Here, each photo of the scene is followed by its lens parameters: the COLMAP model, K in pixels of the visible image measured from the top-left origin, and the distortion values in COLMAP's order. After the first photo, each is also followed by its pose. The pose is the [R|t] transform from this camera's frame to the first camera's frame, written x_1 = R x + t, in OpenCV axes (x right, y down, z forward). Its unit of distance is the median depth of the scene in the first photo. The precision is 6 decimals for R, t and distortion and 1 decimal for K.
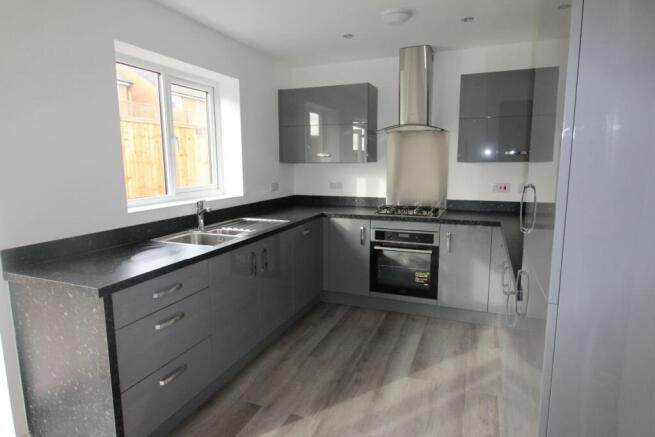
lens RADIAL K [[387.2, 0, 325.5], [0, 387.2, 219.9], [0, 0, 1]] dist [-0.003510, -0.001241]
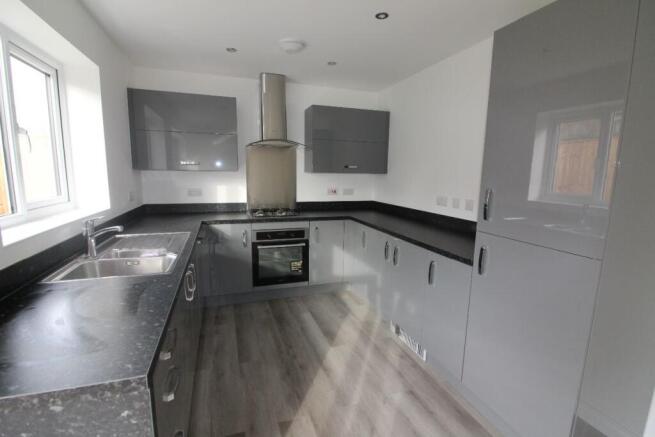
lens RADIAL K [[304.6, 0, 325.3], [0, 304.6, 219.7], [0, 0, 1]] dist [-0.002288, -0.011840]
pose [[0.746795, -0.083709, 0.659765, -0.314449], [0.077968, 0.996226, 0.038145, -0.028124], [-0.660468, 0.022954, 0.750503, 0.213484]]
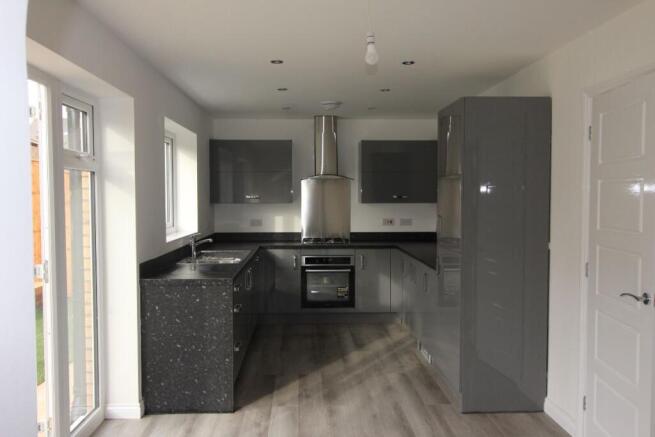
lens RADIAL K [[544.6, 0, 326.8], [0, 544.6, 217.9], [0, 0, 1]] dist [0.049422, 0.001320]
pose [[0.905006, -0.011694, 0.425237, -0.579901], [0.058582, 0.993524, -0.097354, 0.079440], [-0.421345, 0.113017, 0.899831, -0.653003]]
